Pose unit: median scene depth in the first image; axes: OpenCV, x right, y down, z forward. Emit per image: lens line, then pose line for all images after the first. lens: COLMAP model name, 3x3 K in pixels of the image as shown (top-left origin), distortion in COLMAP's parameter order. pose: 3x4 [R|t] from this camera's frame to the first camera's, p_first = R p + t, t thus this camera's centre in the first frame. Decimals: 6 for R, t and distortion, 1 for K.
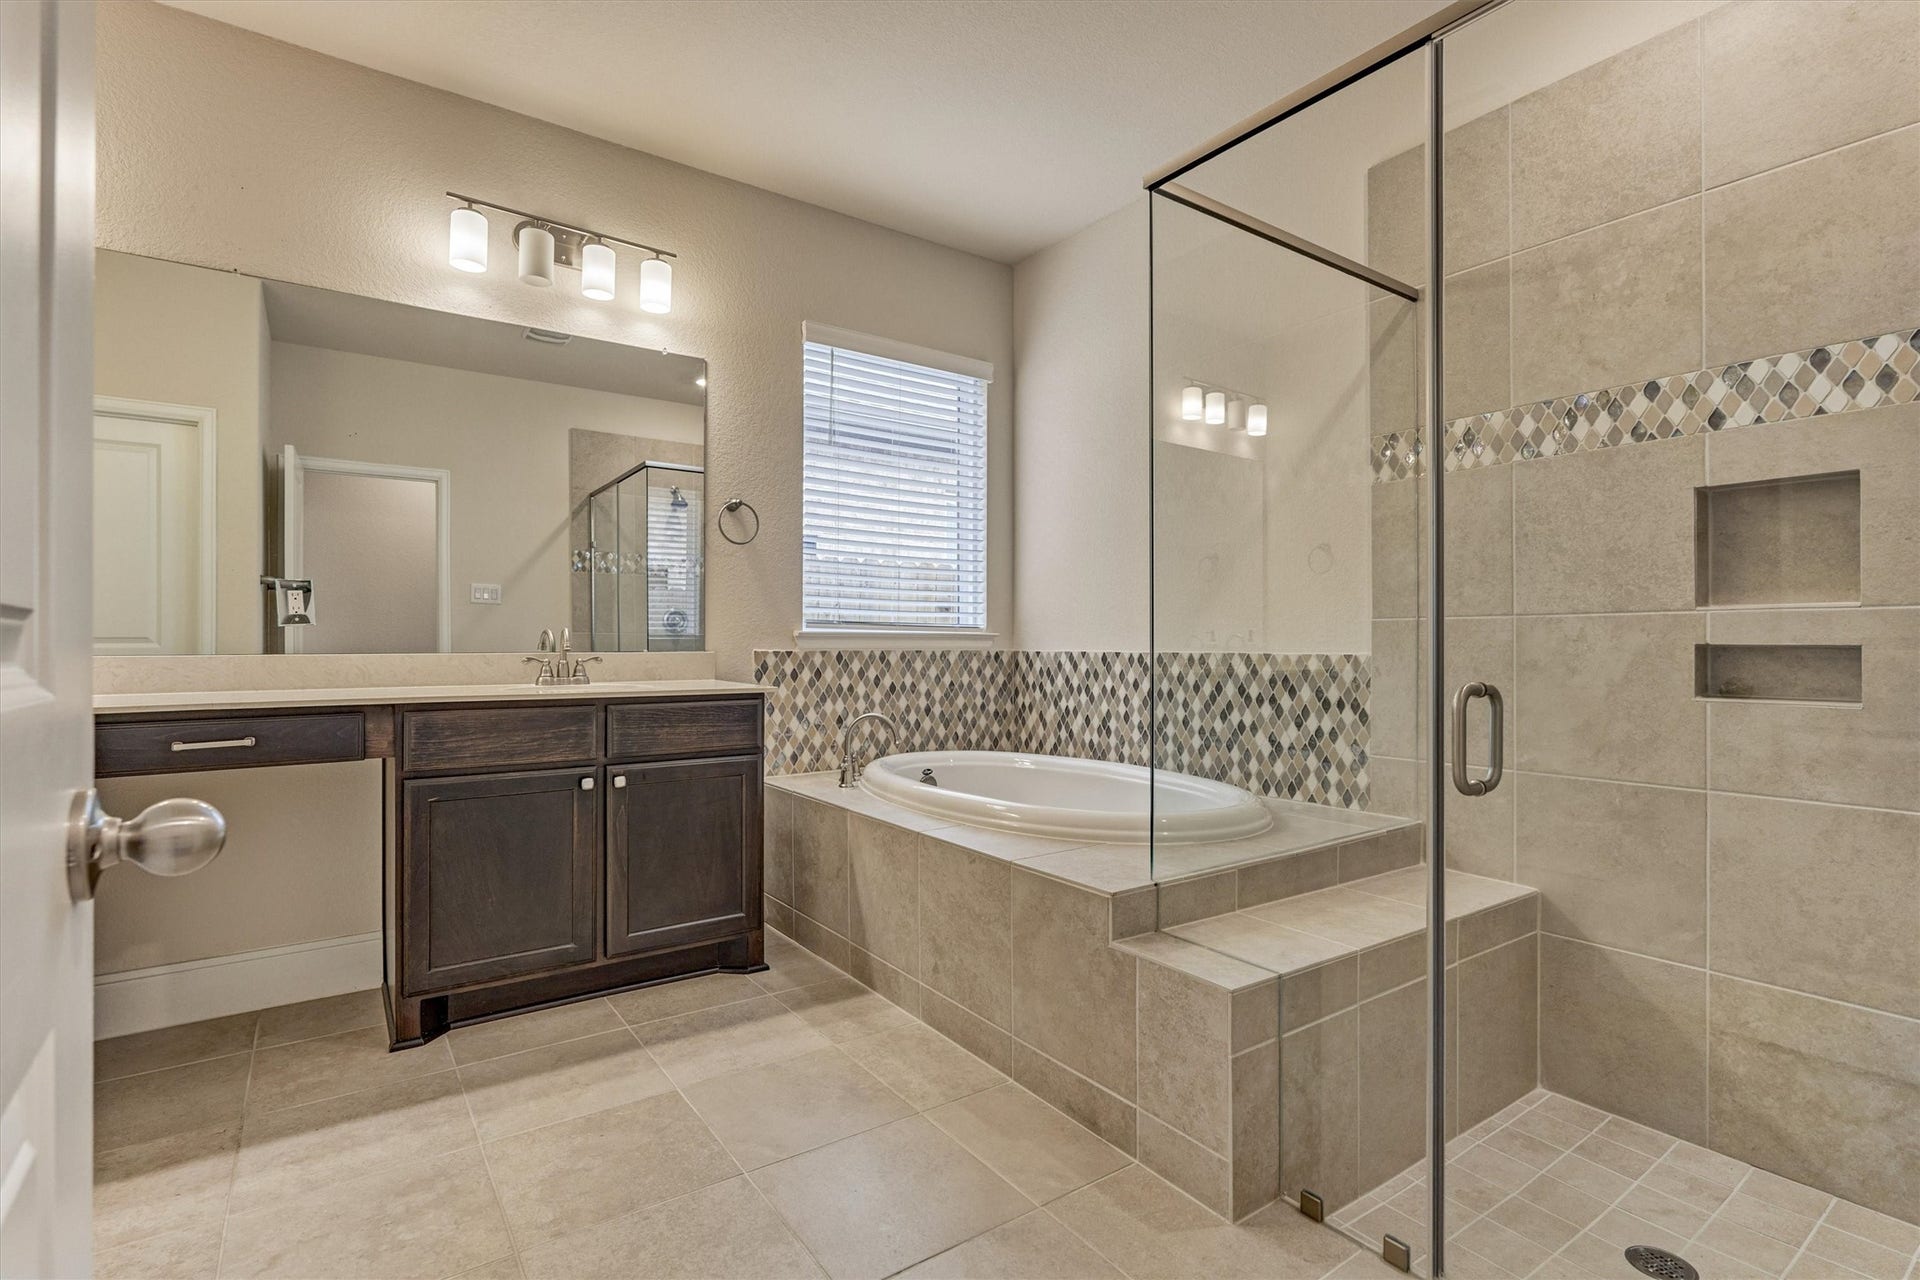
lens RADIAL K [[911.4, 0, 959.9], [0, 911.4, 641.6], [0, 0, 1]] dist [-0.001440, -0.000186]
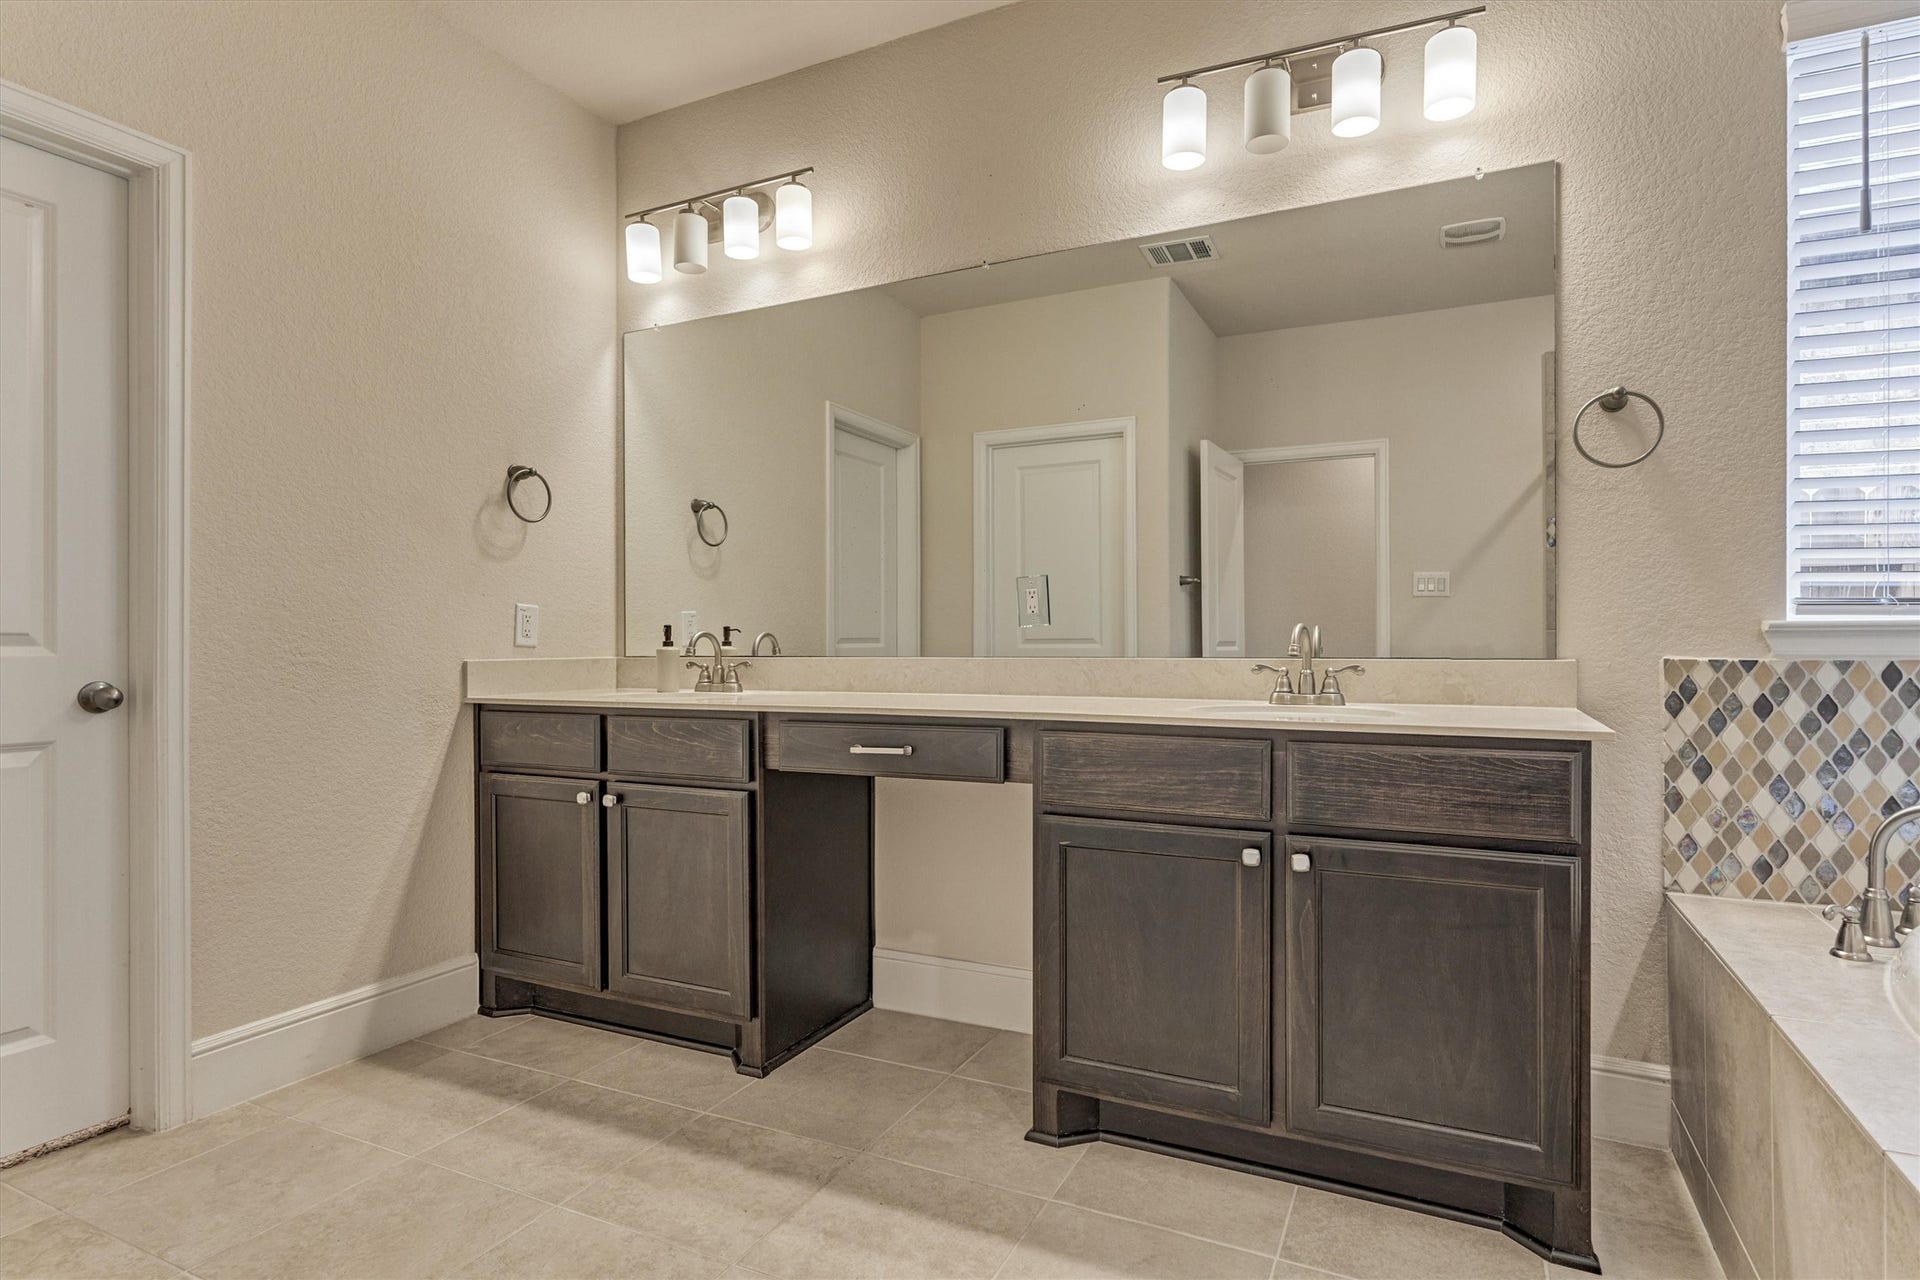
lens RADIAL K [[996.7, 0, 960.6], [0, 996.7, 643.7], [0, 0, 1]] dist [-0.003441, -0.000513]
pose [[0.479316, 0.000402, -0.877642, 0.109378], [0.003187, 0.999993, 0.002199, -0.001851], [0.877637, -0.003851, 0.479311, 0.400109]]
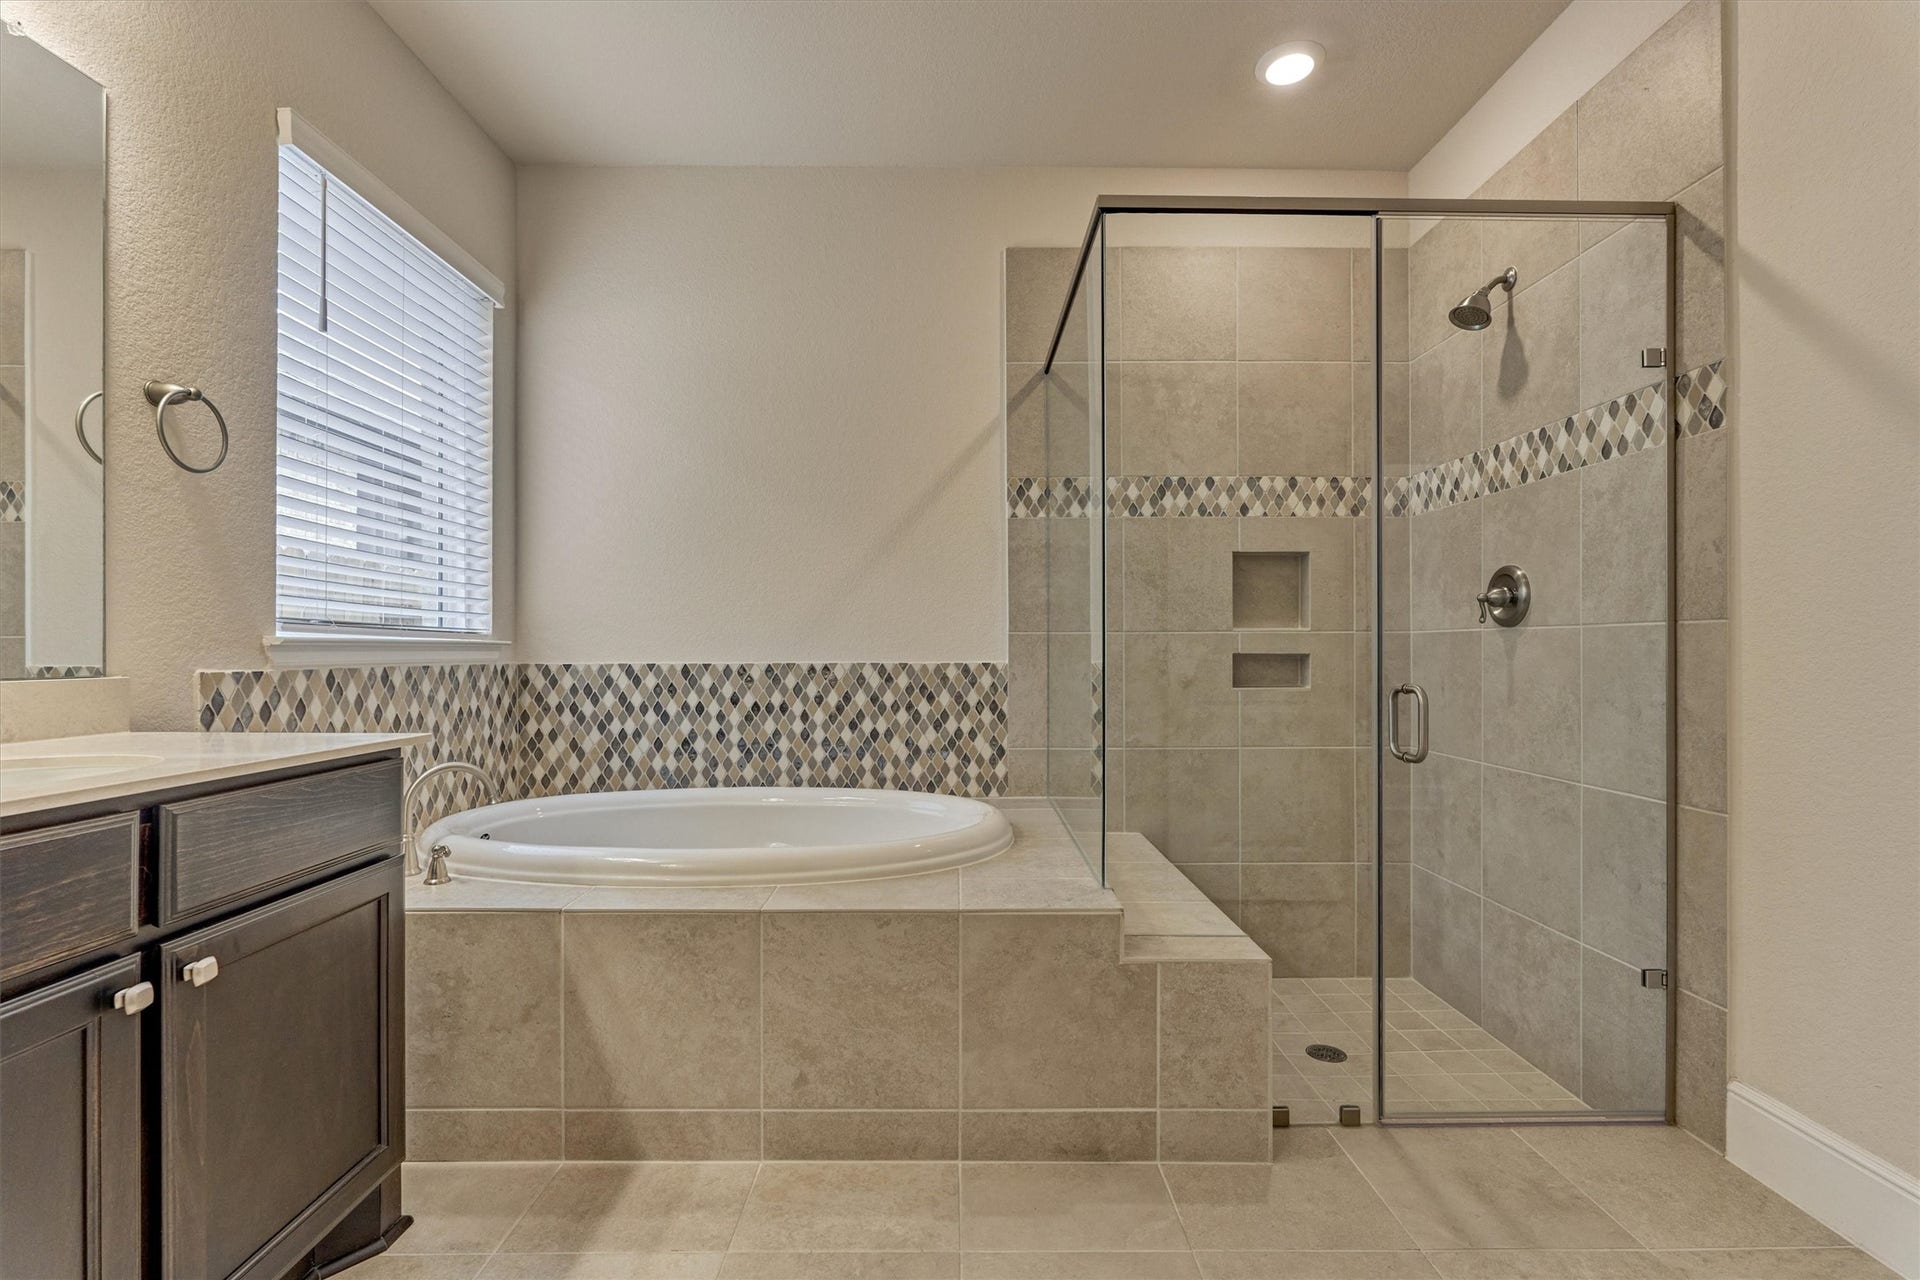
lens RADIAL K [[843.3, 0, 962.4], [0, 843.3, 647.5], [0, 0, 1]] dist [-0.000473, -0.000344]
pose [[0.567672, -0.000834, 0.823254, -0.439132], [0.000409, 1.000000, 0.000731, -0.005621], [-0.823255, -0.000078, 0.567672, 0.397455]]
